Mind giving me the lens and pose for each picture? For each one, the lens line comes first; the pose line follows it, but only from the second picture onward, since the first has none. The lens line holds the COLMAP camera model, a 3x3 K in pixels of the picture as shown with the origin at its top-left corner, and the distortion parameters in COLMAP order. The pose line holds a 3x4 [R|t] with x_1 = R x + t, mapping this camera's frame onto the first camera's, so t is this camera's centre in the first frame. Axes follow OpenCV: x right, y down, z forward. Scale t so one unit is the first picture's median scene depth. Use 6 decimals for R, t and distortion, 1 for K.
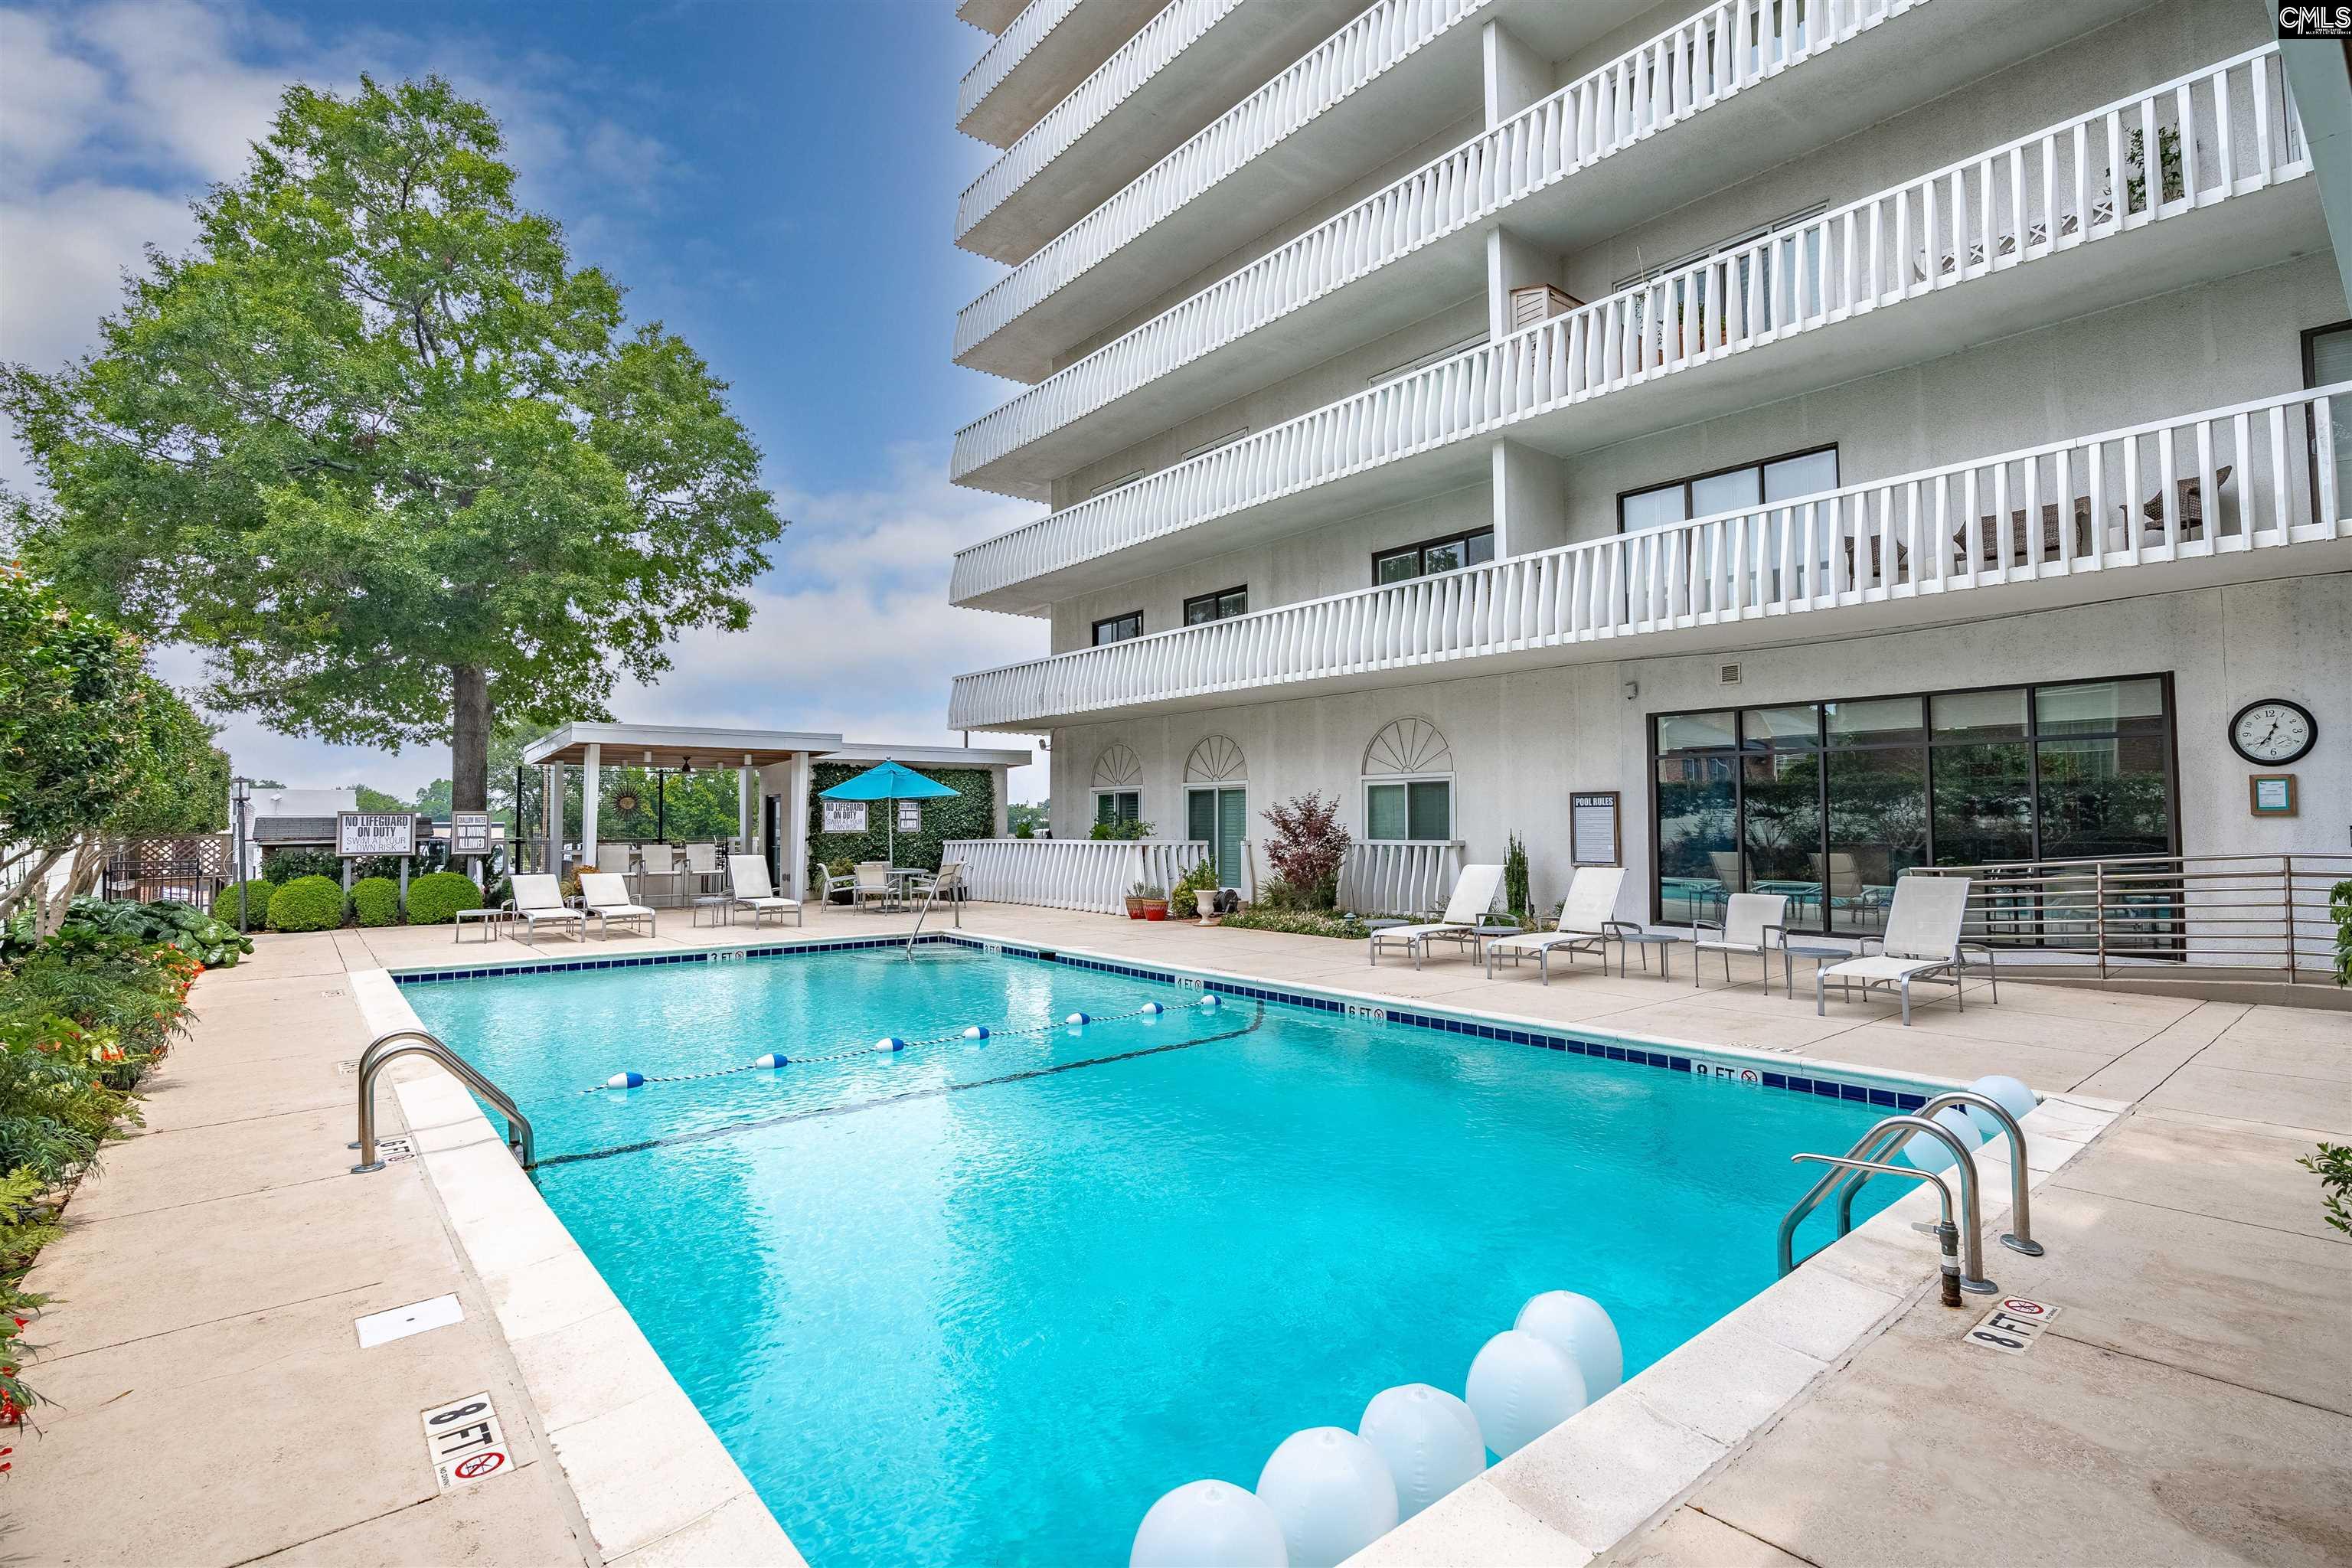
lens RADIAL K [[1113.2, 0, 1187.2], [0, 1113.2, 794.6], [0, 0, 1]] dist [-0.004982, -0.000503]
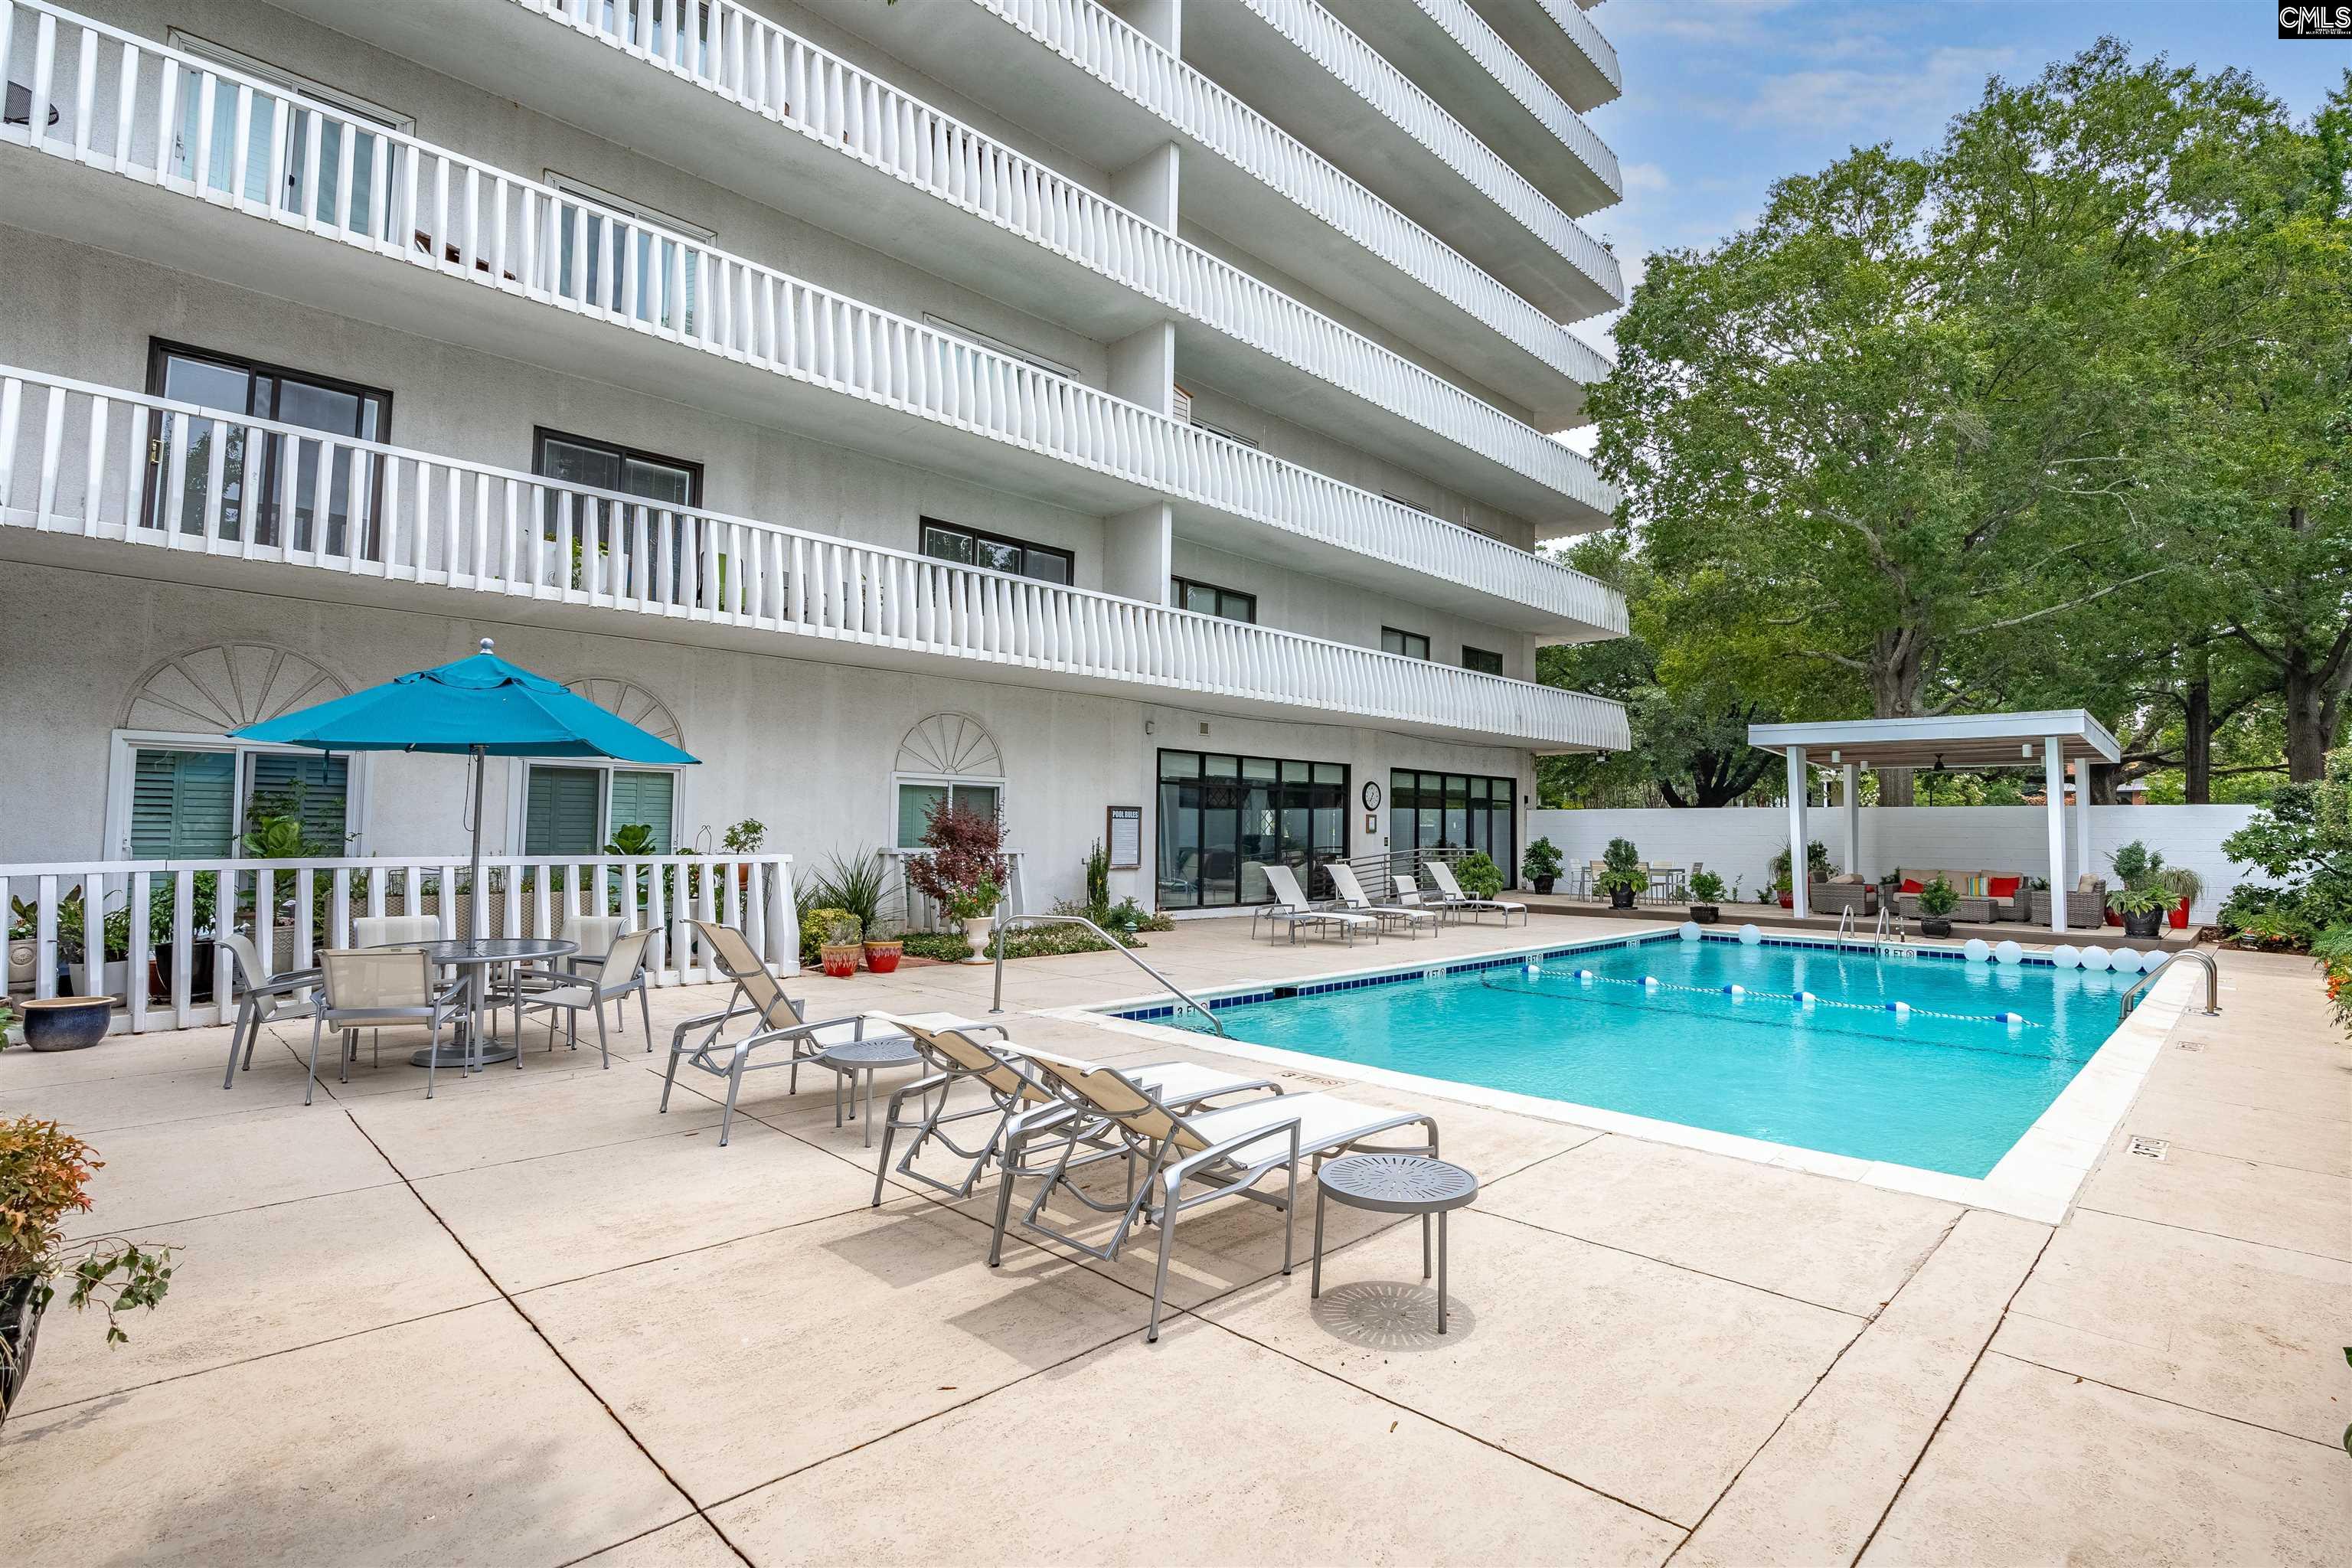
lens RADIAL K [[1113.2, 0, 1206.9], [0, 1113.2, 818.2], [0, 0, 1]] dist [-0.004982, -0.000503]
pose [[-0.091282, 0.013752, 0.995730, -0.790437], [-0.039258, 0.999078, -0.017397, 0.026269], [-0.995051, -0.040678, -0.090658, 0.947251]]
